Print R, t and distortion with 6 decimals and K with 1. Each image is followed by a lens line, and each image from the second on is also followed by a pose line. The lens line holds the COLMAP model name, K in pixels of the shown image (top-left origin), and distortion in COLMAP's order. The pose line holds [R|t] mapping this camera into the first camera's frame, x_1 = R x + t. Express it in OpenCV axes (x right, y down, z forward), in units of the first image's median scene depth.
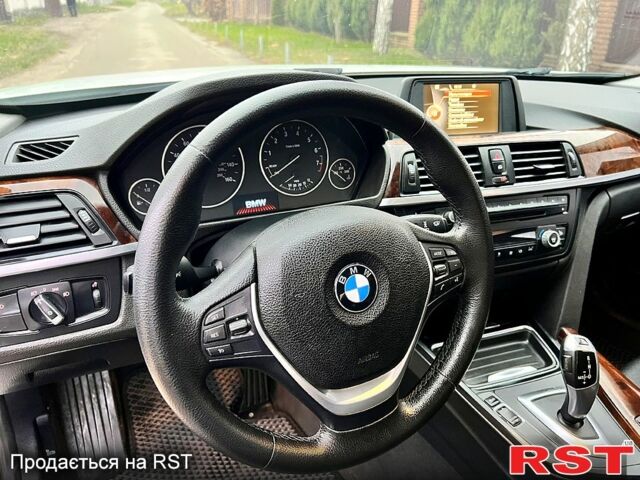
lens RADIAL K [[486.1, 0, 320.0], [0, 486.1, 240.0], [0, 0, 1]] dist [0.043182, -0.050161]
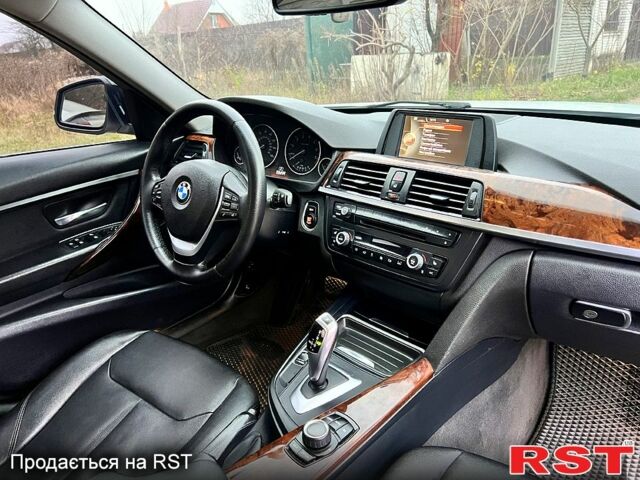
lens RADIAL K [[486.1, 0, 320.0], [0, 486.1, 240.0], [0, 0, 1]] dist [0.043182, -0.050161]
pose [[0.402525, 0.283595, -0.870372, 1.268363], [-0.336349, 0.930113, 0.147507, -0.130066], [0.851377, 0.233373, 0.469781, 0.297628]]
